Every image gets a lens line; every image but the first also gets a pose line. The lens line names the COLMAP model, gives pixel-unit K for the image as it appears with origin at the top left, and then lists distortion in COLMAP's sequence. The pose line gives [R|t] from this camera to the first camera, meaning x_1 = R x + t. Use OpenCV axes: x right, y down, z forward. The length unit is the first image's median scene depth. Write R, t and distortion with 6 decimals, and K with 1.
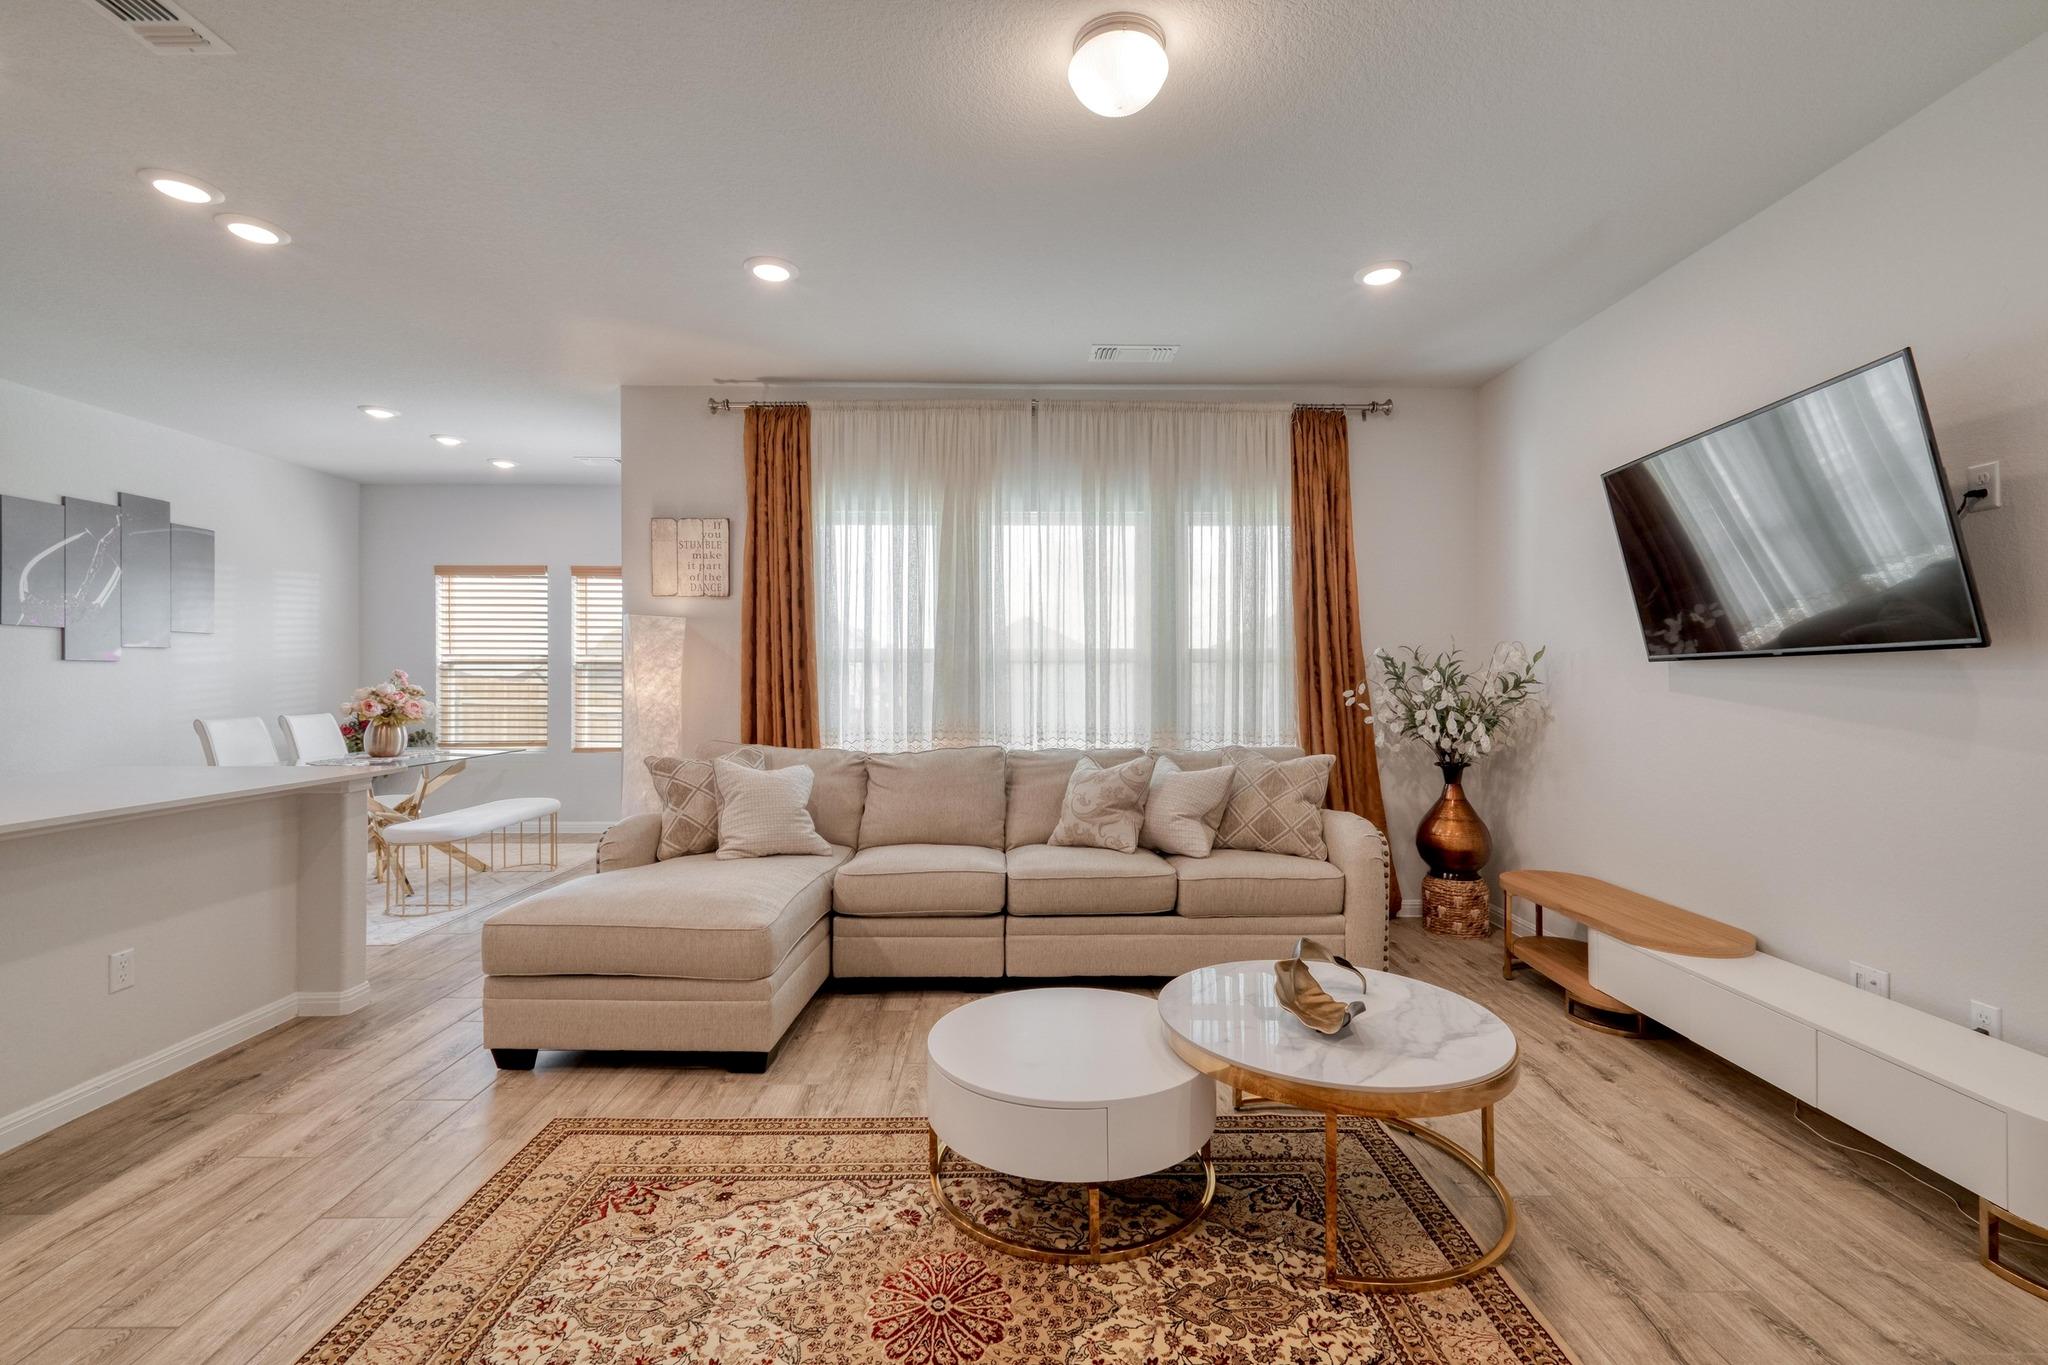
lens RADIAL K [[885.8, 0, 1028.1], [0, 885.8, 676.4], [0, 0, 1]] dist [-0.001630, -0.001242]
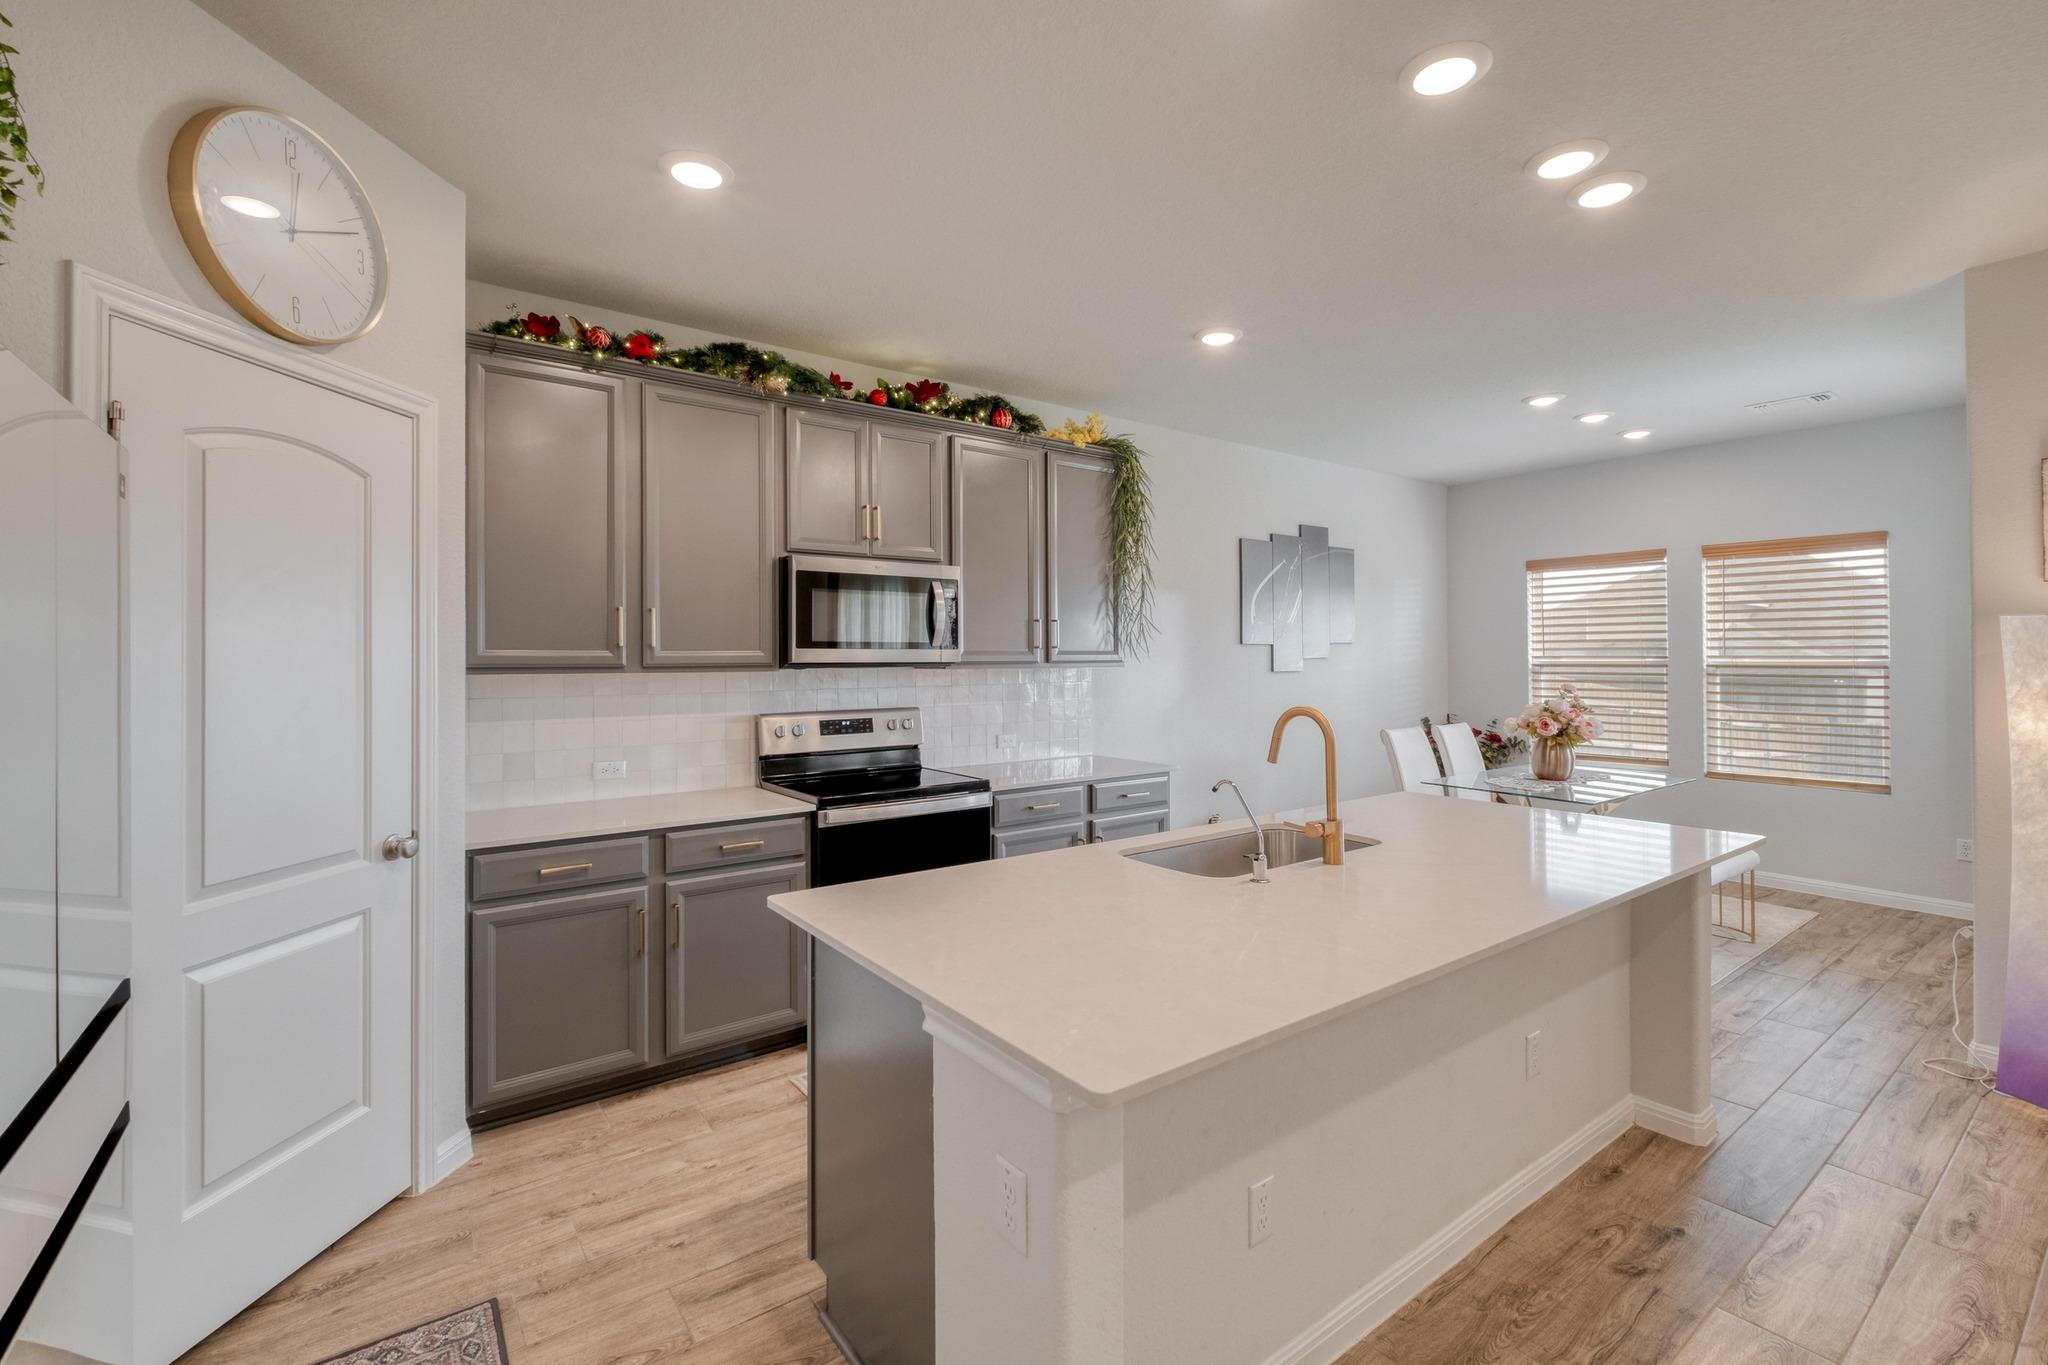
lens RADIAL K [[885.8, 0, 1018.8], [0, 885.8, 662.6], [0, 0, 1]] dist [-0.001630, -0.001242]
pose [[0.580586, 0.000958, -0.814199, -0.287142], [0.005659, 0.999970, 0.005211, -0.034605], [0.814179, -0.007633, 0.580563, 0.027034]]
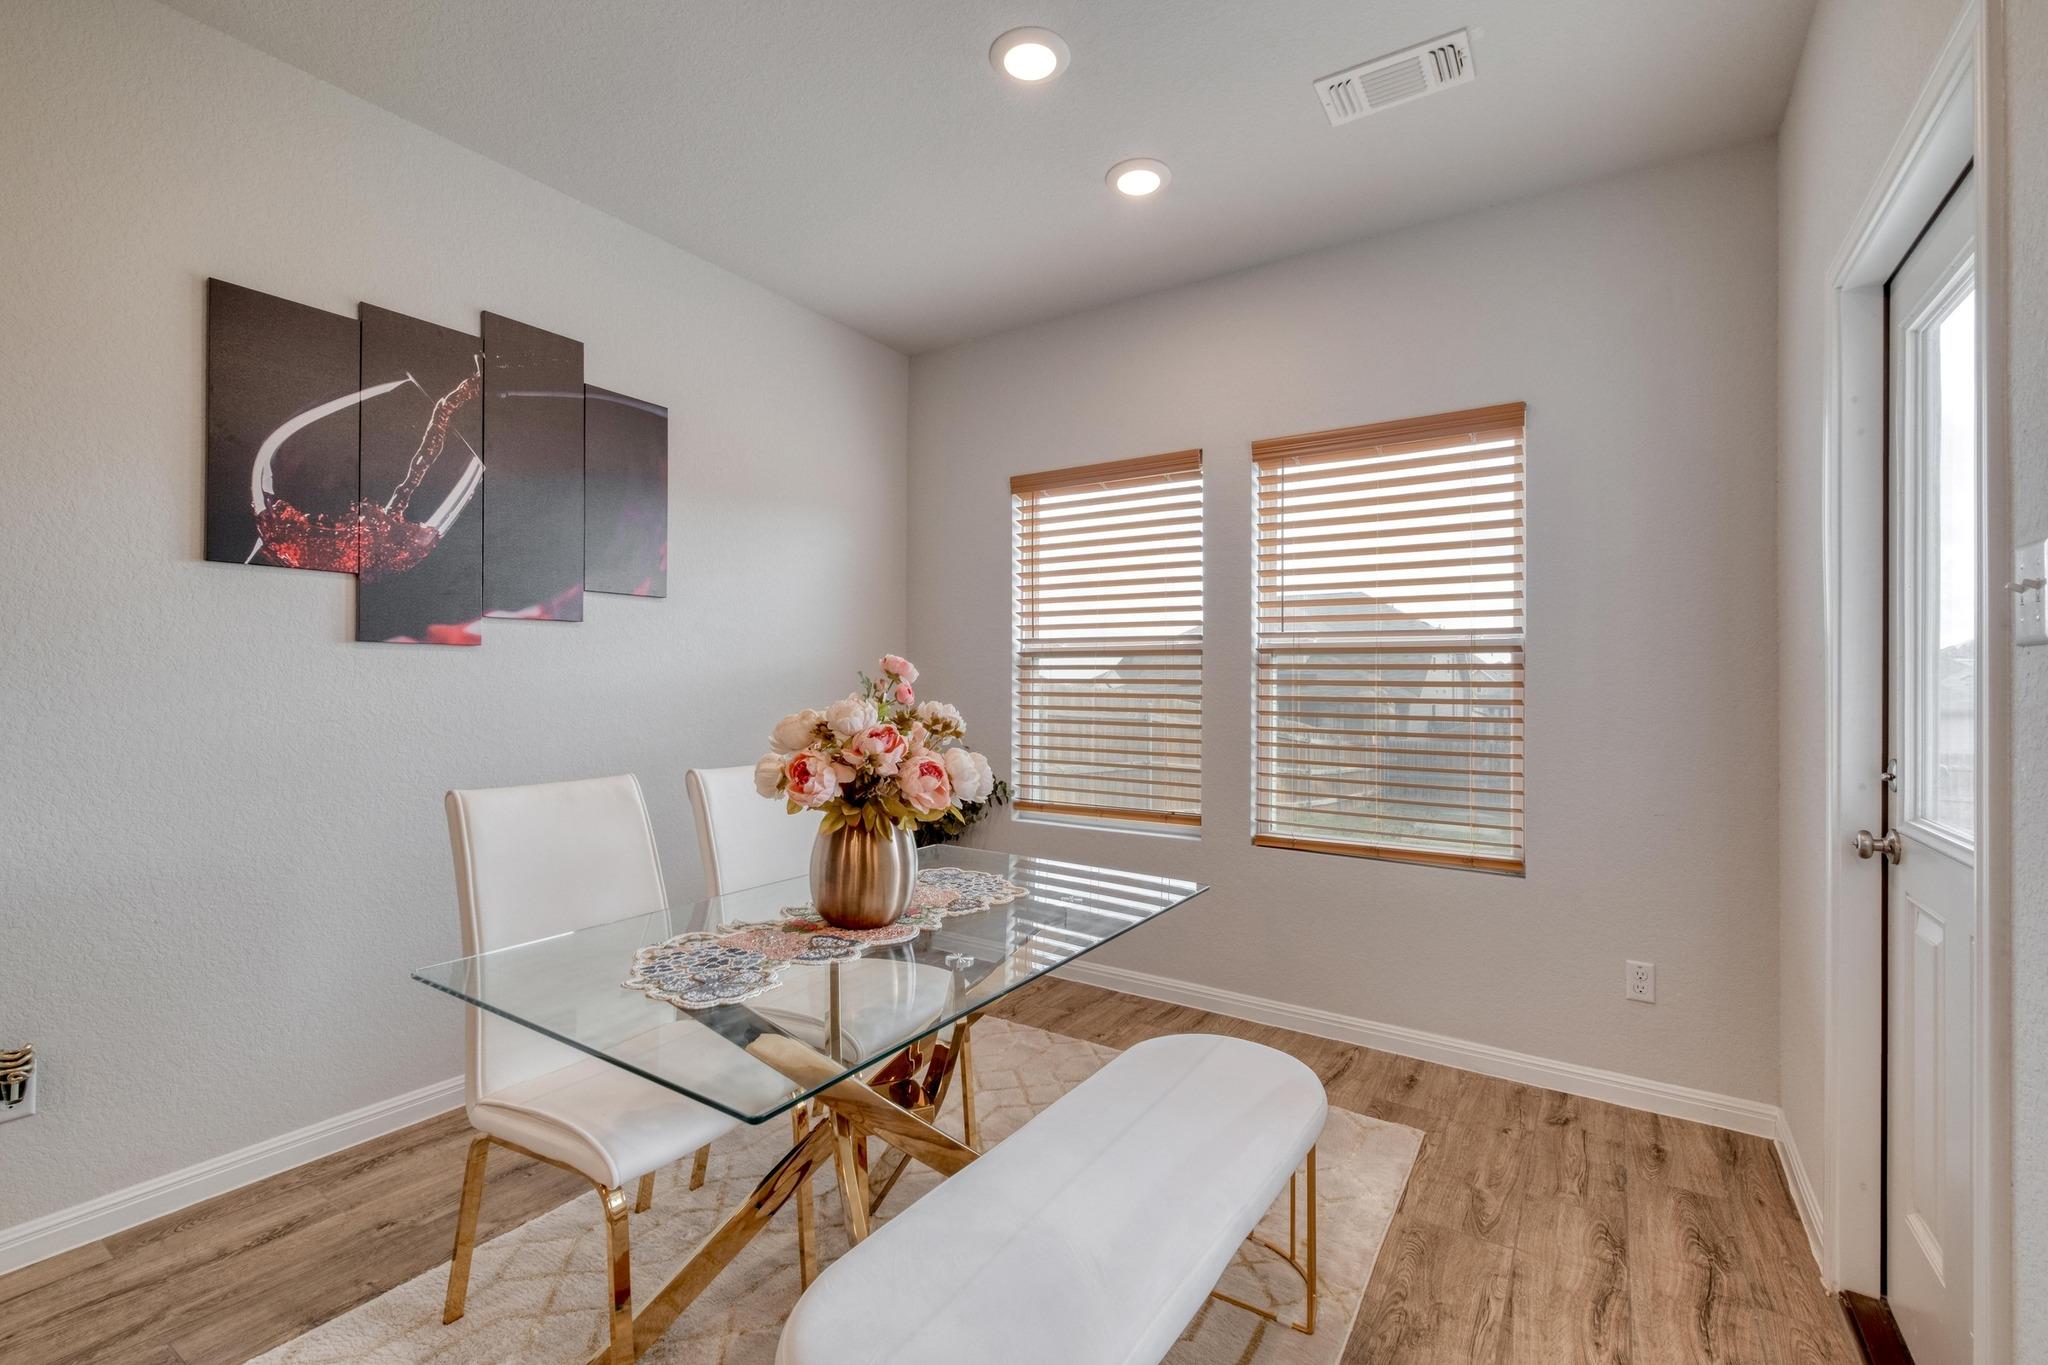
lens RADIAL K [[885.8, 0, 1024.8], [0, 885.8, 686.3], [0, 0, 1]] dist [-0.001630, -0.001242]
pose [[0.830684, 0.008430, -0.556681, -0.464148], [-0.006380, 0.999964, 0.005622, 0.001502], [0.556708, -0.001119, 0.830708, 0.714666]]
